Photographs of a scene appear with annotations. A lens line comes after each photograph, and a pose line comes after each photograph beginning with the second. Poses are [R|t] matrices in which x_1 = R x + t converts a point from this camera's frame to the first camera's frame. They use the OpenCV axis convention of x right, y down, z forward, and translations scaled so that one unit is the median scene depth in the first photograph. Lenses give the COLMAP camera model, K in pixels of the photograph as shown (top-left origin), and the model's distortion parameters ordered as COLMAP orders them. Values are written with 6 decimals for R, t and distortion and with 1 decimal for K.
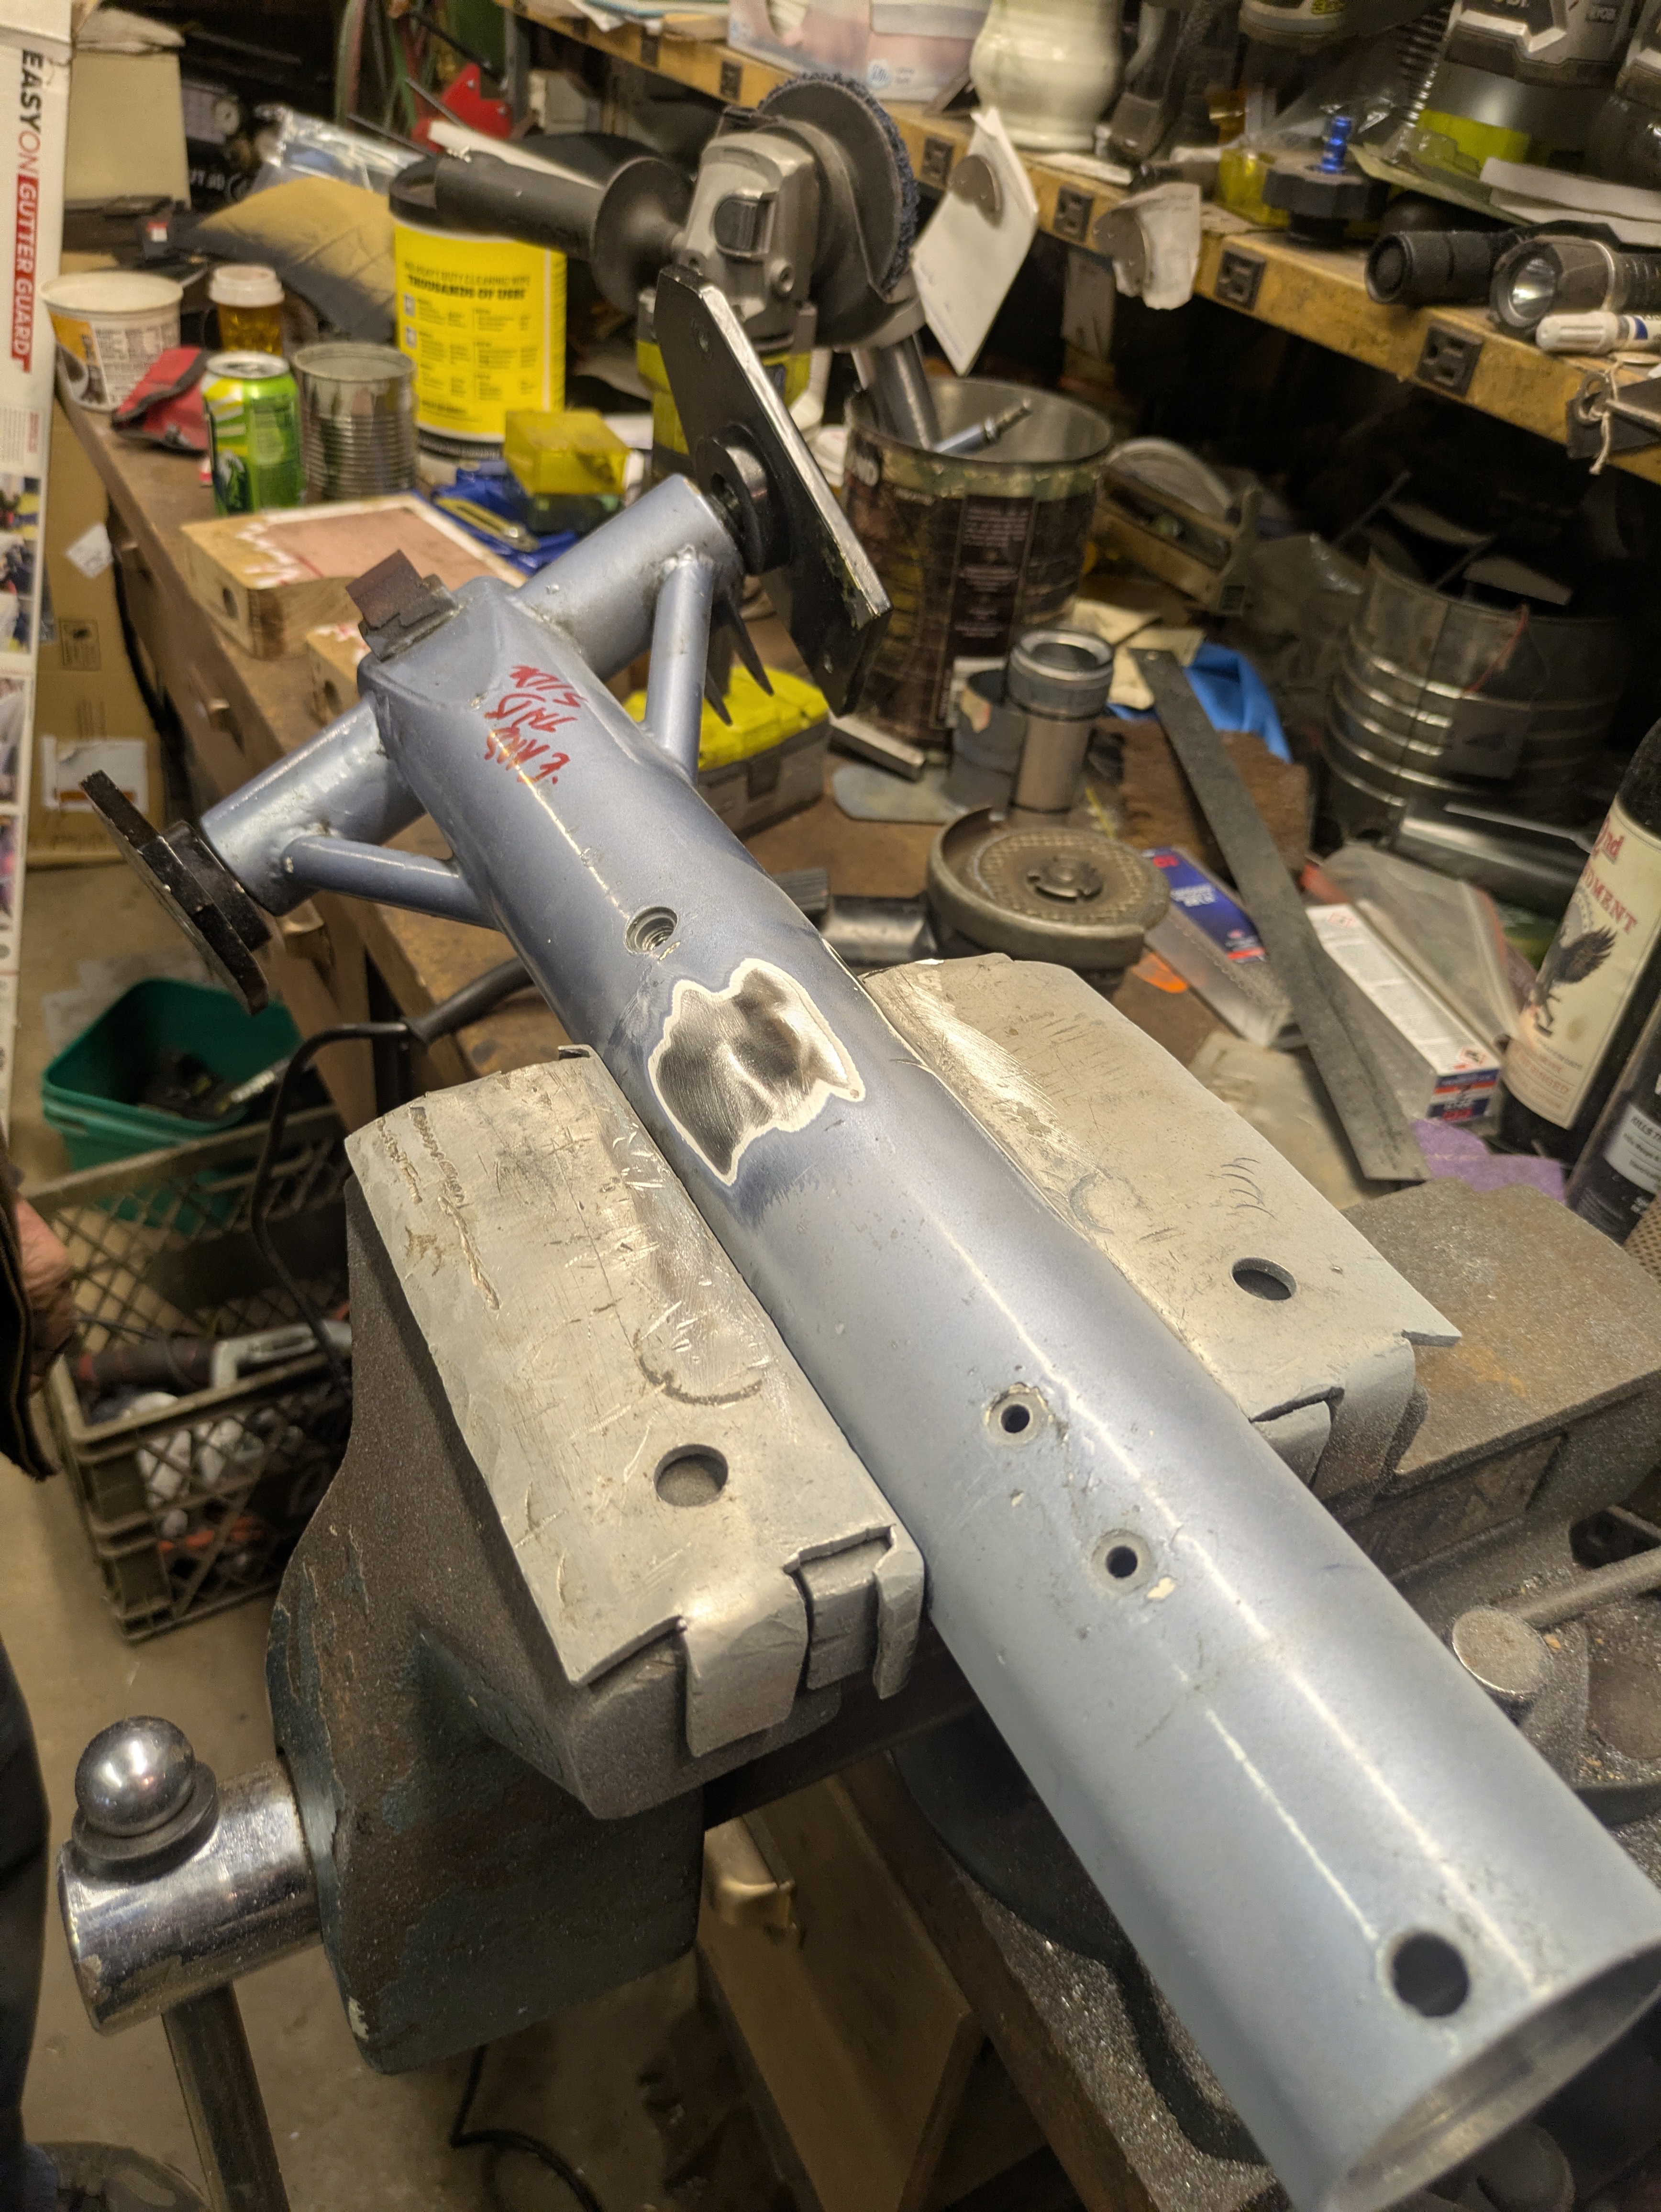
lens RADIAL K [[1693.1, 0, 830.5], [0, 1693.1, 1106.0], [0, 0, 1]] dist [0.001051, -0.000803]
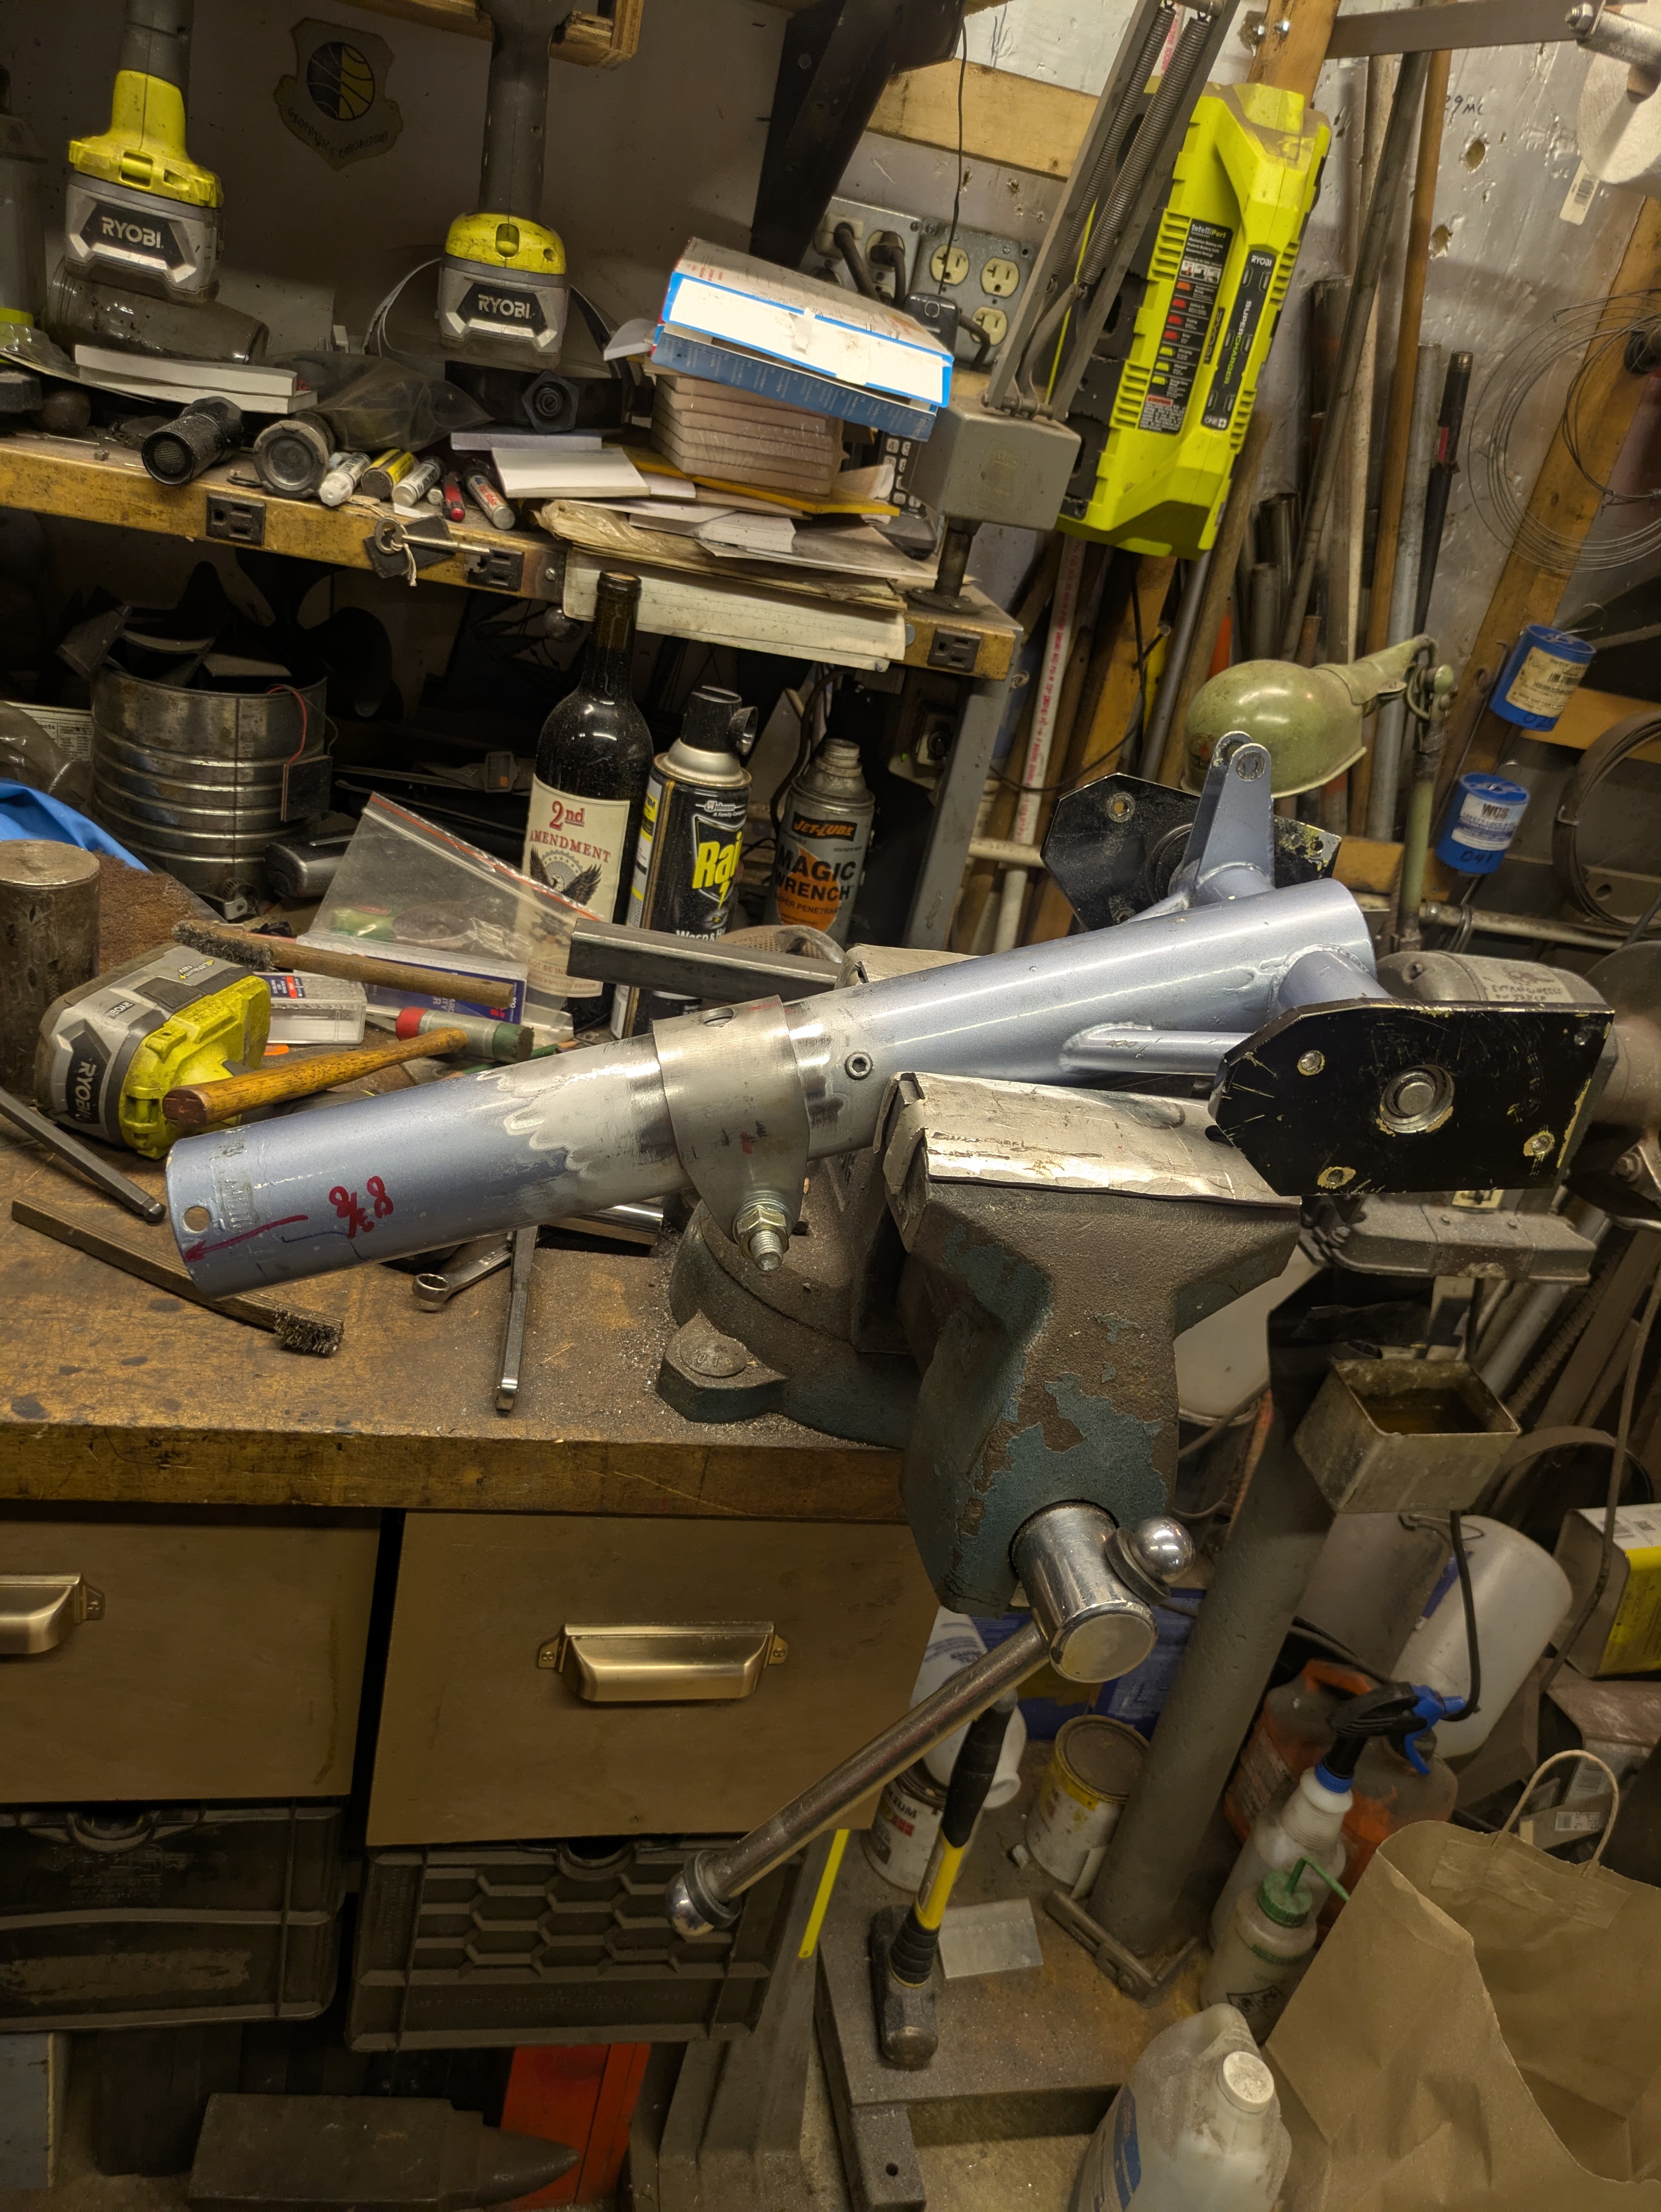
lens RADIAL K [[1613.1, 0, 872.0], [0, 1613.1, 1118.6], [0, 0, 1]] dist [0.004767, -0.001544]
pose [[0.311925, -0.468825, 0.826381, -0.630574], [0.430089, 0.845234, 0.317179, -0.213006], [-0.847187, 0.256481, 0.465286, 0.124940]]
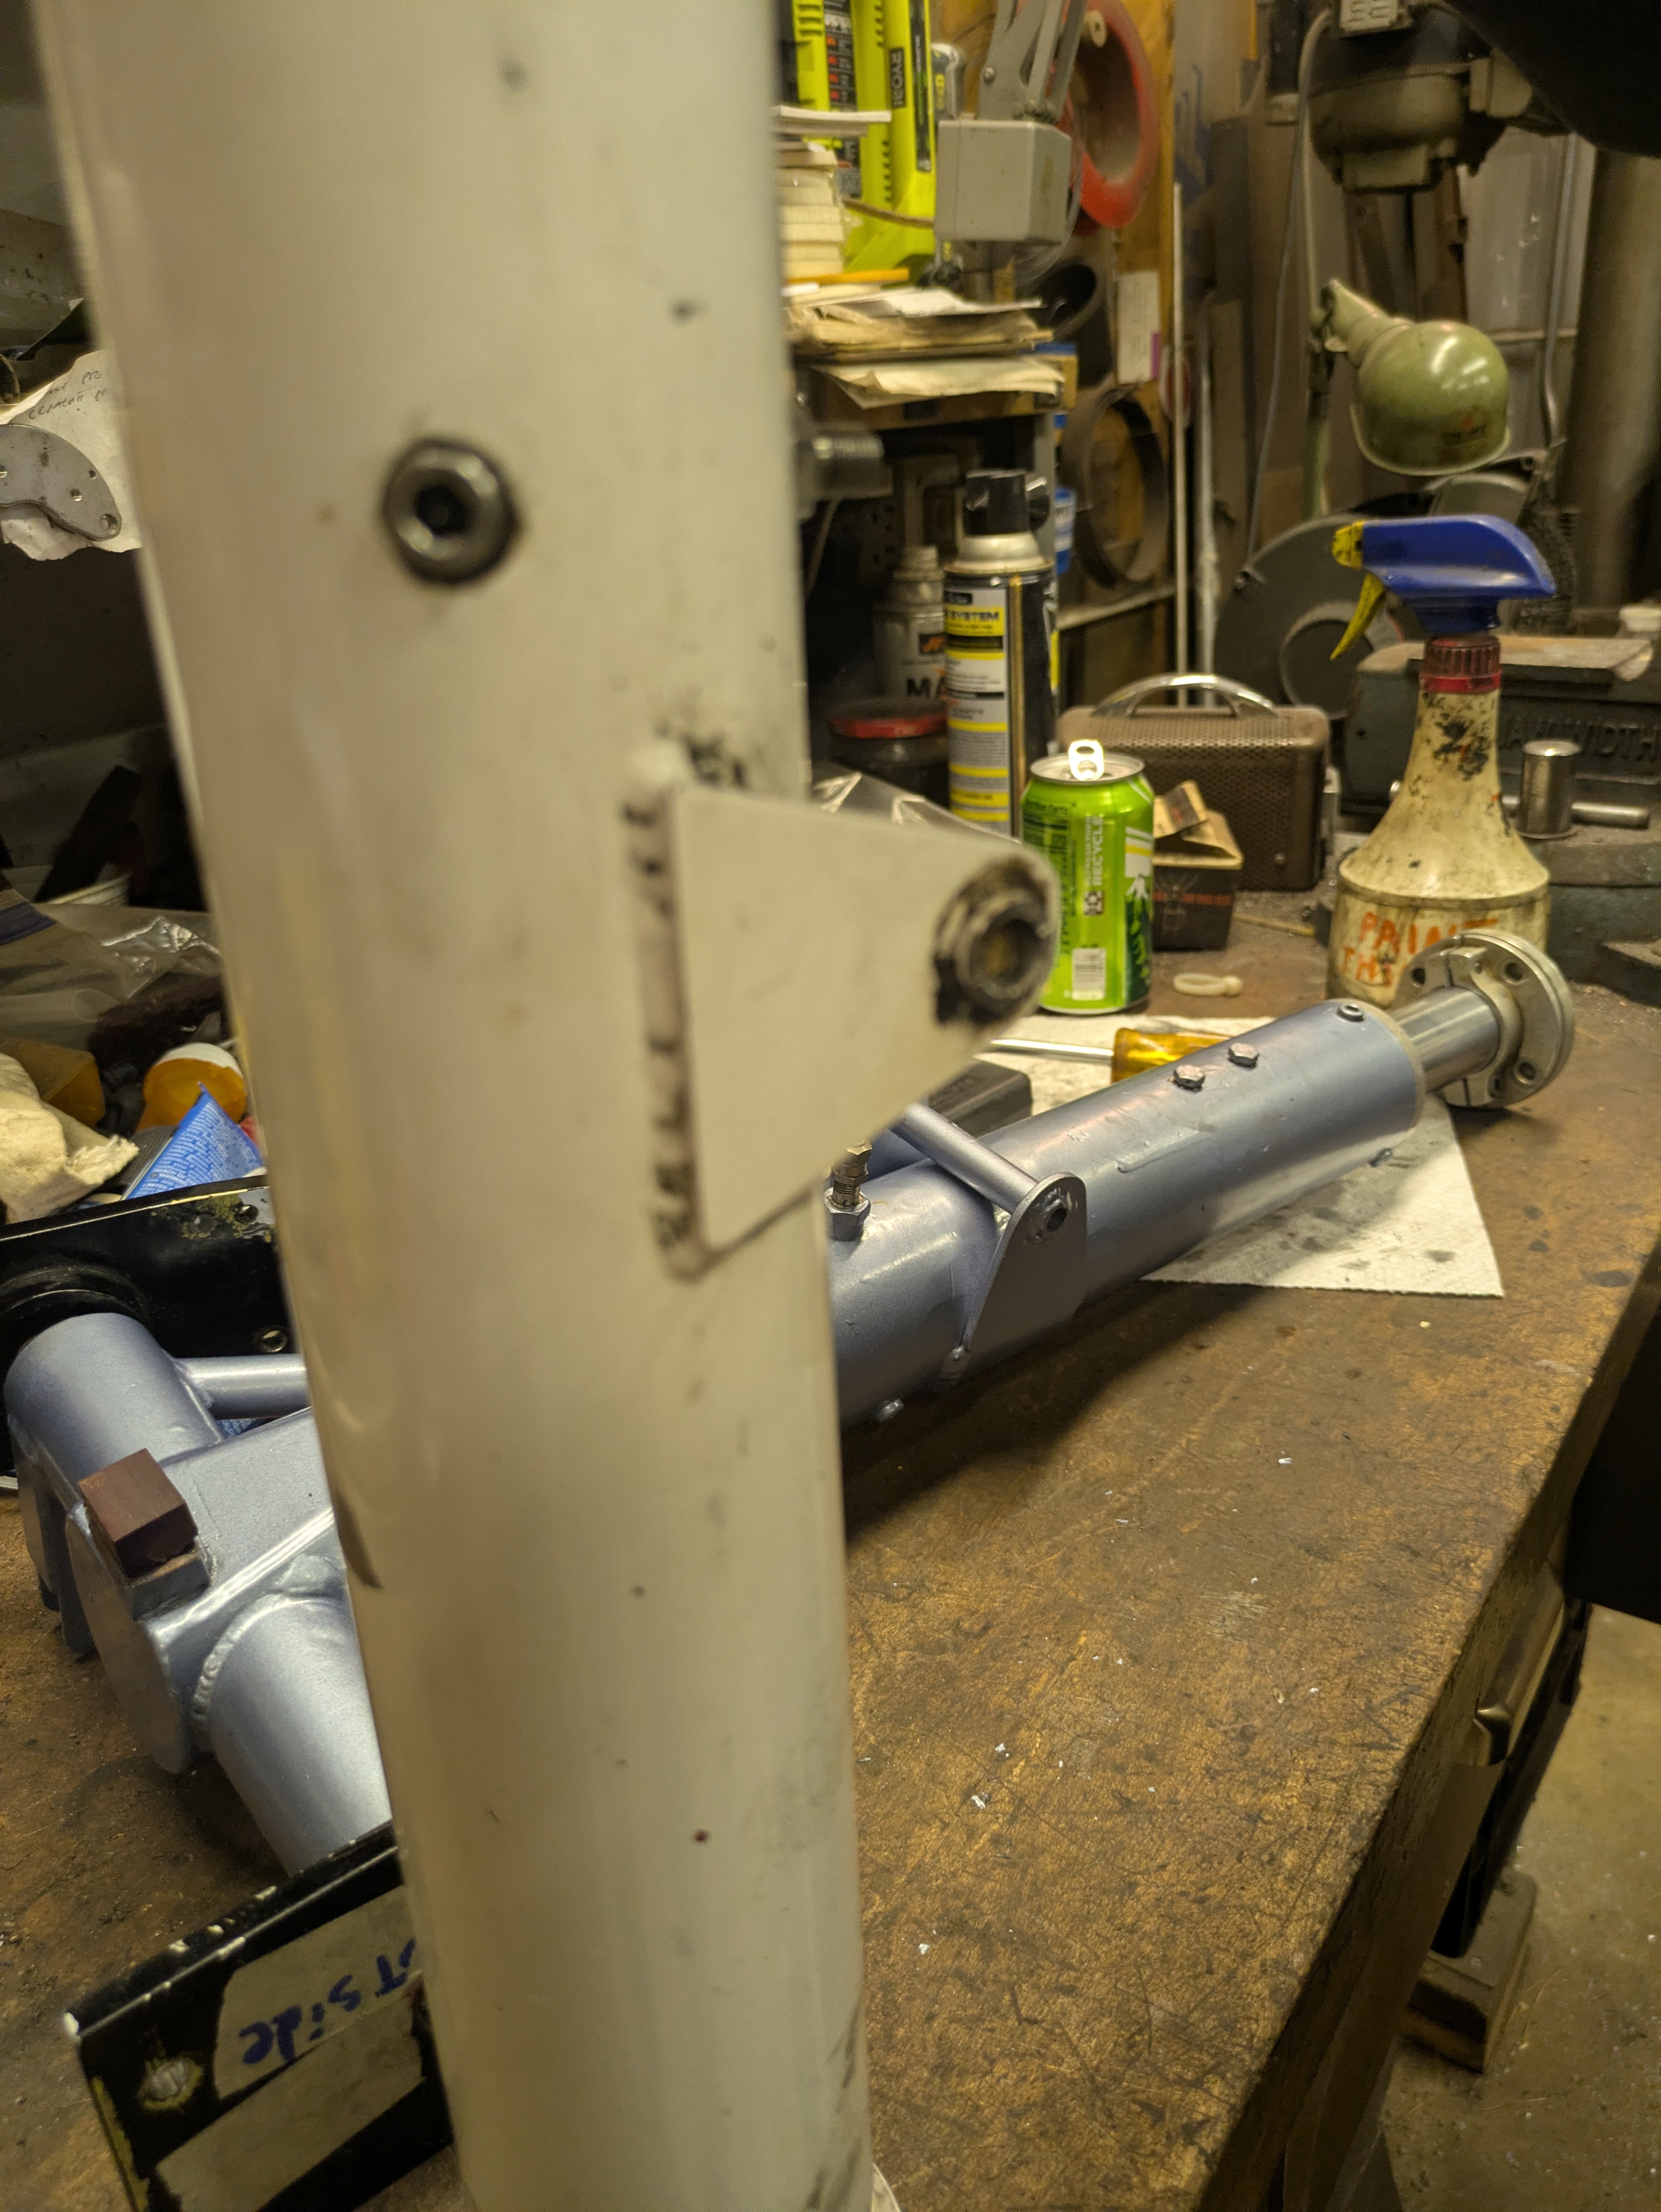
lens RADIAL K [[1644.3, 0, 866.6], [0, 1644.3, 1094.8], [0, 0, 1]] dist [0.036514, -0.053813]
pose [[-0.468593, -0.417807, 0.778369, -0.520123], [0.545083, 0.556630, 0.626935, -0.635536], [-0.695201, 0.718053, -0.033094, 1.046388]]
